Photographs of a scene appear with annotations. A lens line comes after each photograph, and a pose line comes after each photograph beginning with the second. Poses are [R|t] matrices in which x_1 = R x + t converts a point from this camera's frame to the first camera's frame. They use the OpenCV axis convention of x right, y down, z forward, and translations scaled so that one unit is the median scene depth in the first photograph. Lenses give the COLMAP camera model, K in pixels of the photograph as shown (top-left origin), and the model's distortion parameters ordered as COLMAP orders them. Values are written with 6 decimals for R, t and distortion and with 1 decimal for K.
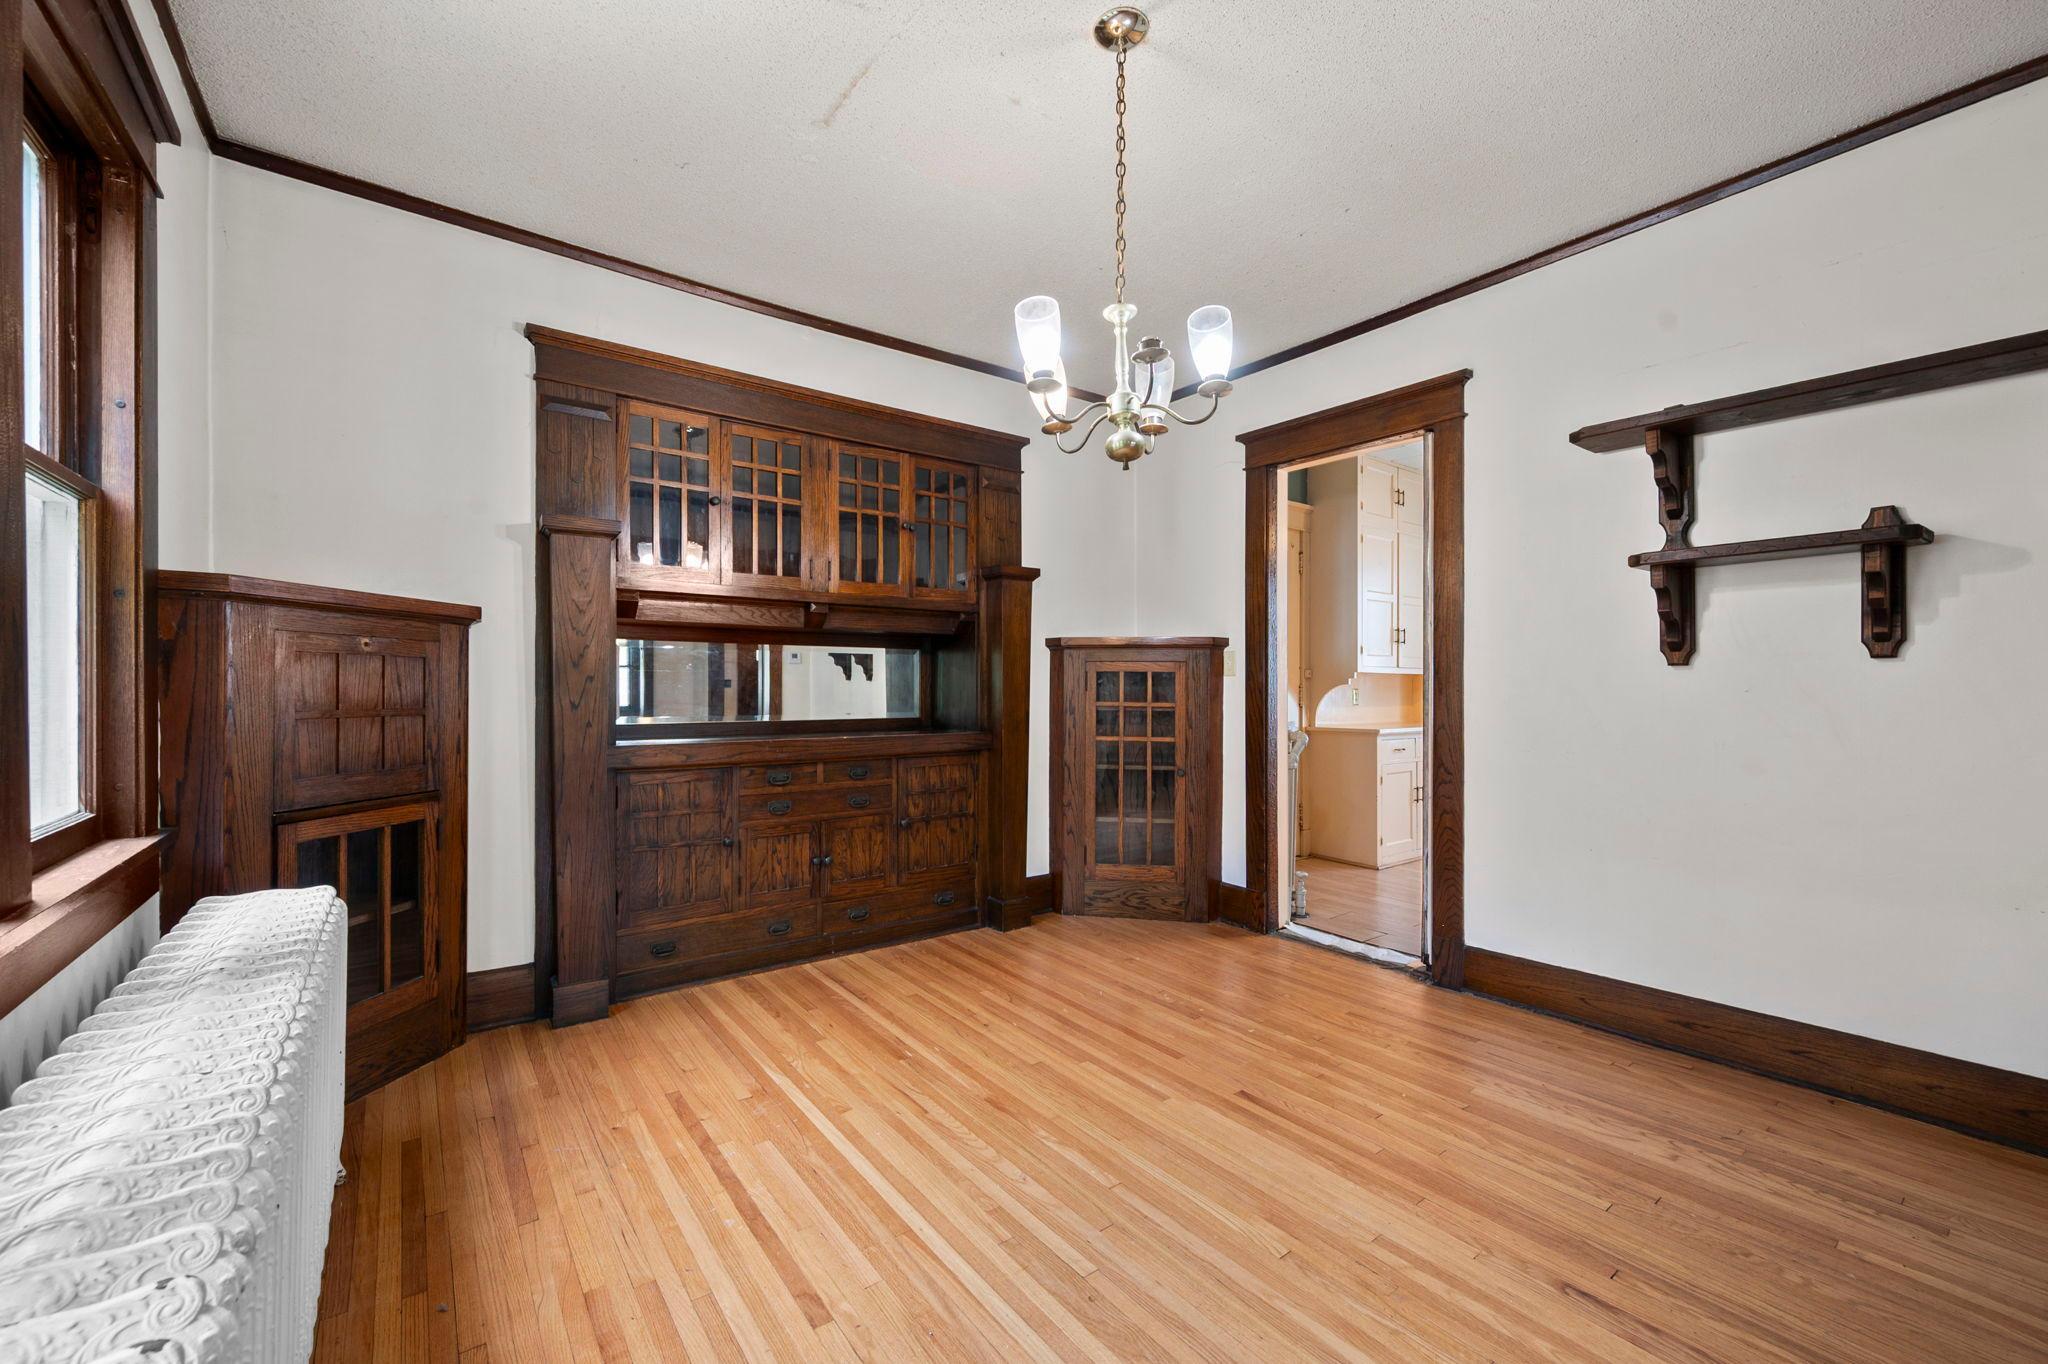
lens RADIAL K [[808.8, 0, 1027.0], [0, 808.8, 690.8], [0, 0, 1]] dist [-0.000751, -0.000291]
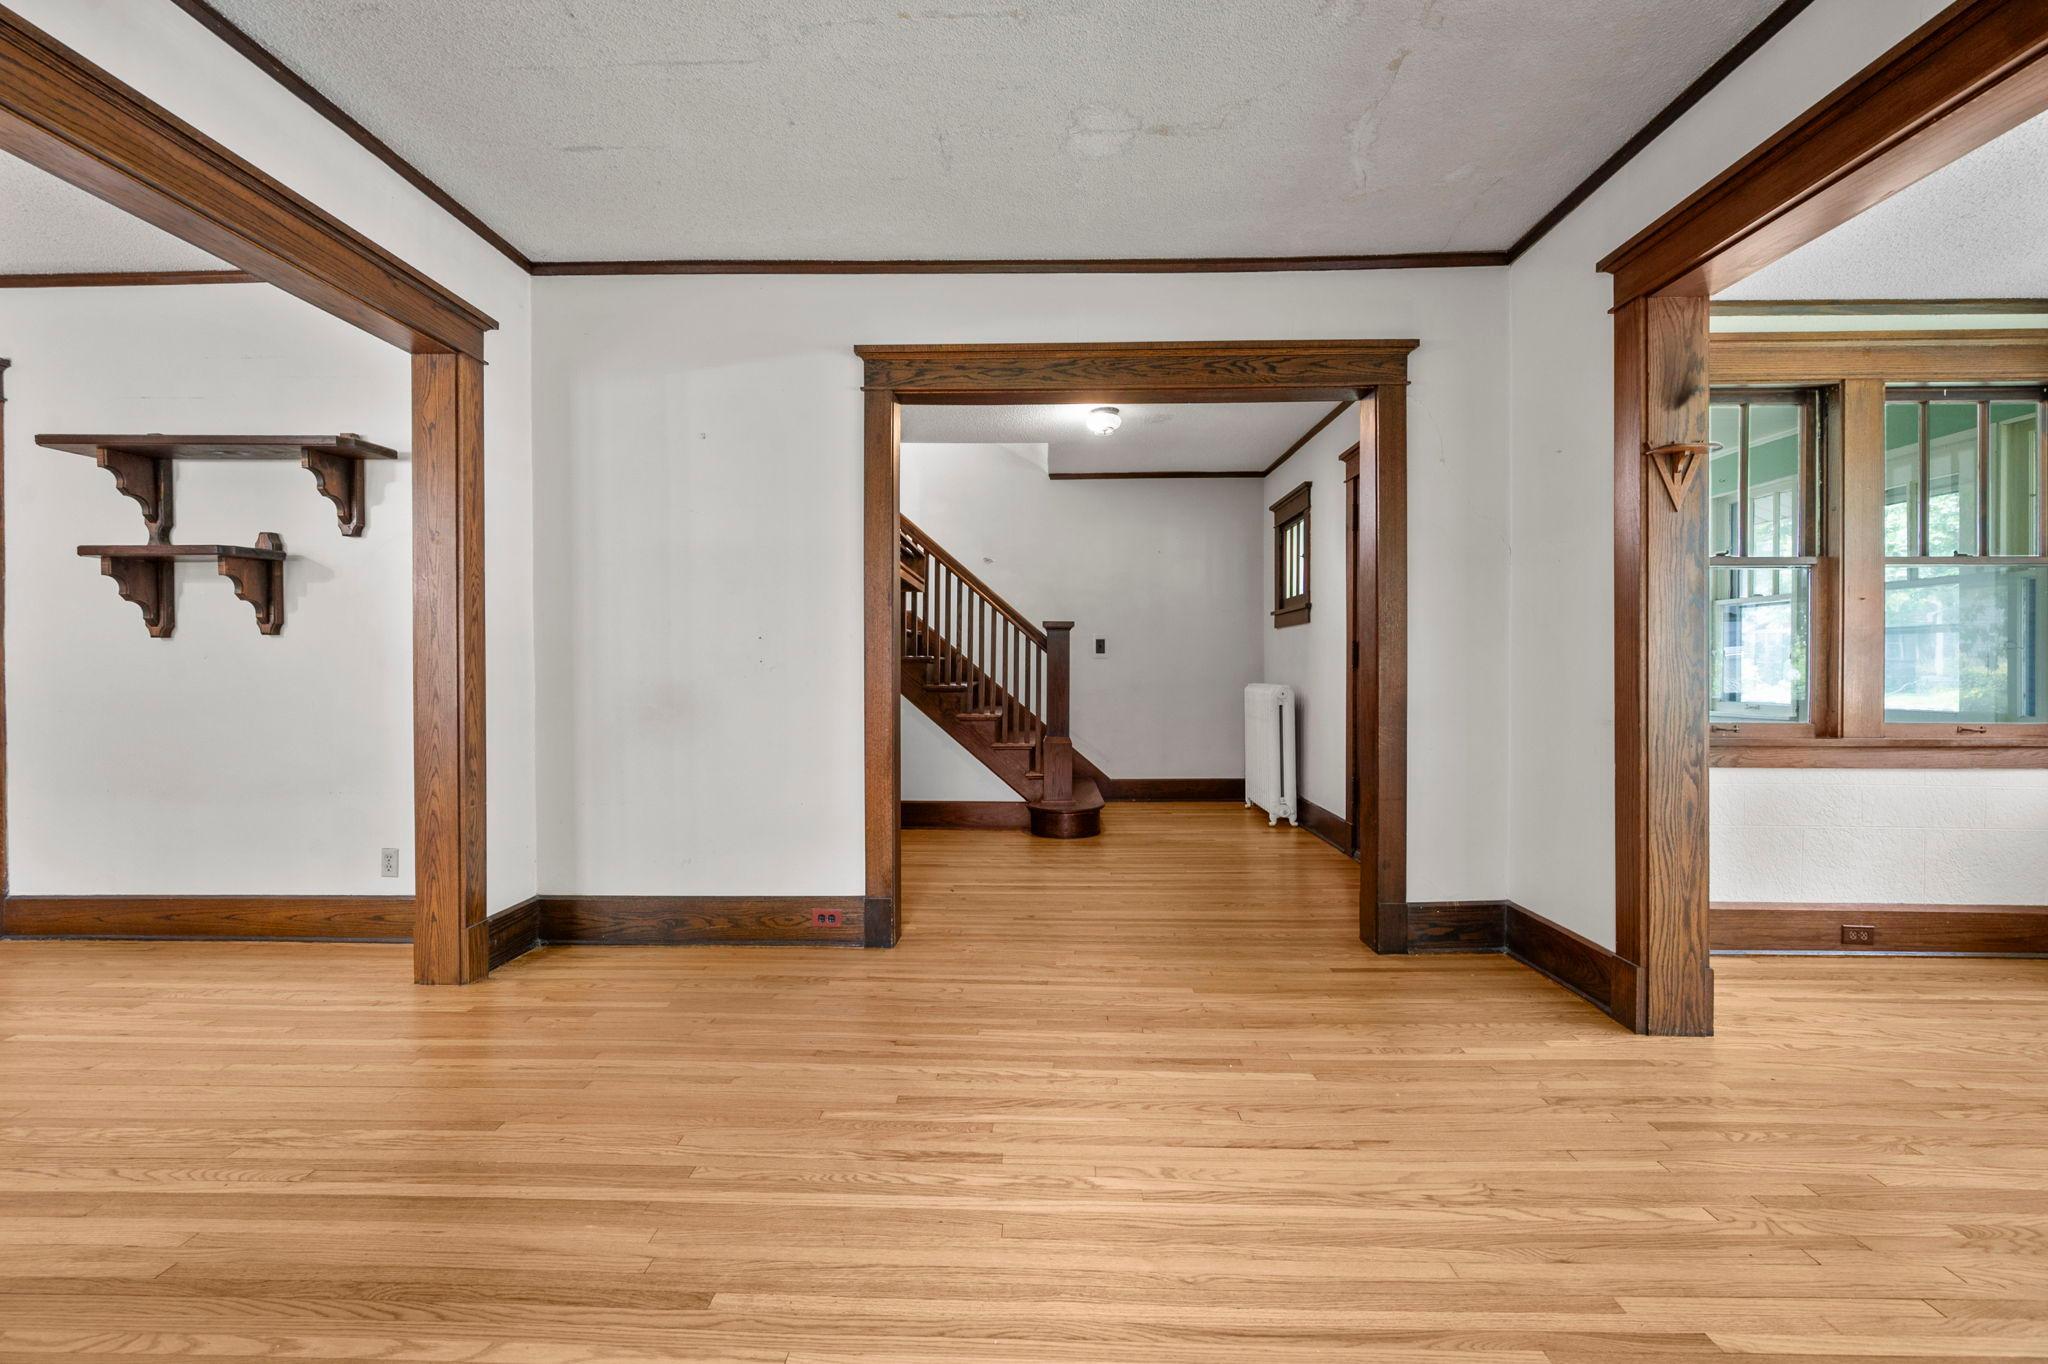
lens RADIAL K [[808.8, 0, 1019.9], [0, 808.8, 671.3], [0, 0, 1]] dist [-0.000751, -0.000291]
pose [[0.629286, -0.001854, 0.777172, 0.548007], [0.001850, 0.999998, 0.000888, 0.019764], [-0.777172, 0.000879, 0.629288, -0.701414]]
